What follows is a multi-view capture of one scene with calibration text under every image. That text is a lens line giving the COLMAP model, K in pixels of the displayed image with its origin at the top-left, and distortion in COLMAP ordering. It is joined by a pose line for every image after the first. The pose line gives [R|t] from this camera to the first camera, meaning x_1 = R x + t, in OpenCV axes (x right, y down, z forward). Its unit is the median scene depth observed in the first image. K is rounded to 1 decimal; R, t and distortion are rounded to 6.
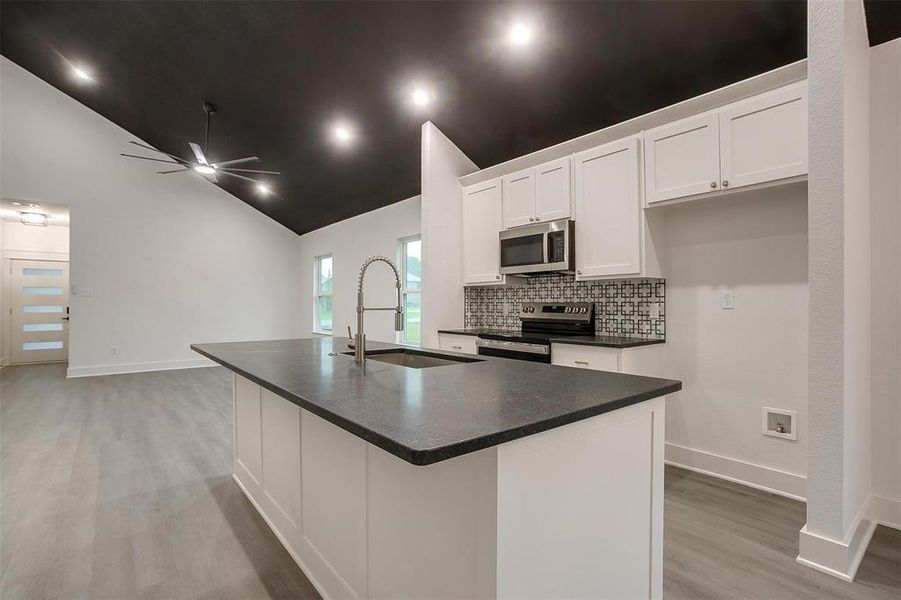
lens RADIAL K [[434.1, 0, 443.9], [0, 434.1, 301.8], [0, 0, 1]] dist [-0.060387, 0.034682]
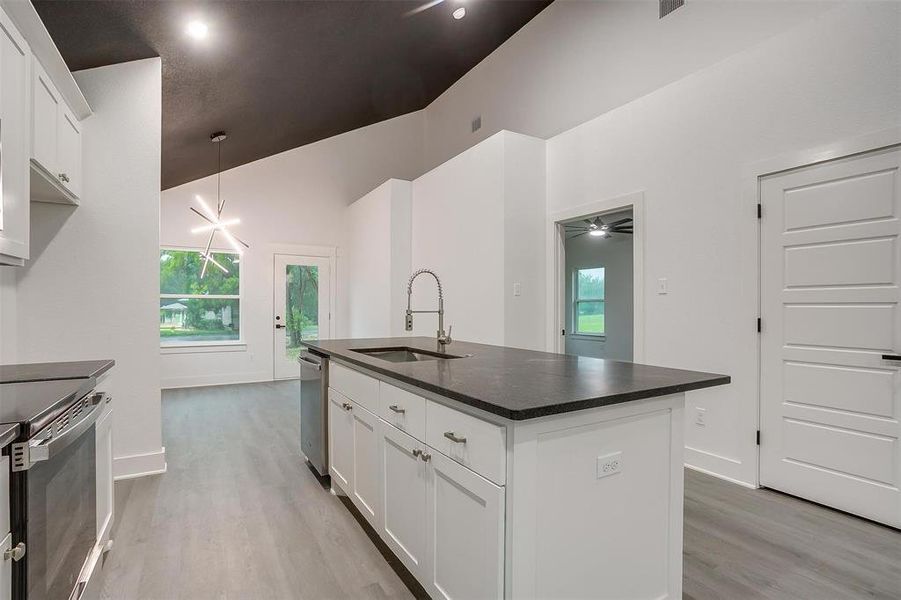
lens RADIAL K [[438.0, 0, 442.3], [0, 438.0, 307.5], [0, 0, 1]] dist [-0.061785, 0.035663]
pose [[-0.988857, -0.001434, 0.148864, -0.224775], [-0.001609, 0.999998, -0.001054, 0.004060], [-0.148862, -0.001282, -0.988857, 1.320721]]
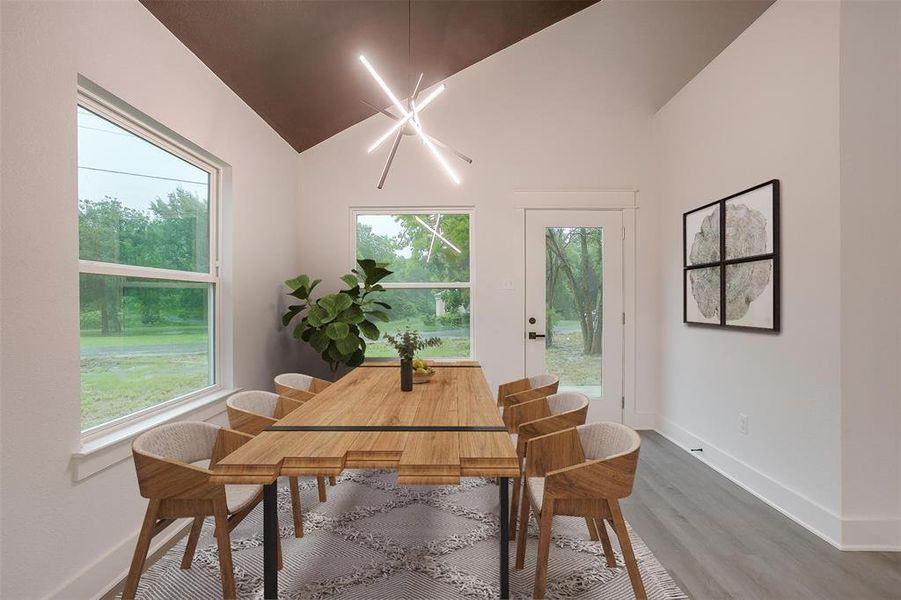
lens RADIAL K [[434.1, 0, 443.9], [0, 434.1, 301.8], [0, 0, 1]] dist [-0.060387, 0.034682]
pose [[-0.766624, -0.001801, 0.642093, 0.268524], [0.000083, 0.999996, 0.002903, -0.002220], [-0.642096, 0.002279, -0.766621, 0.477312]]
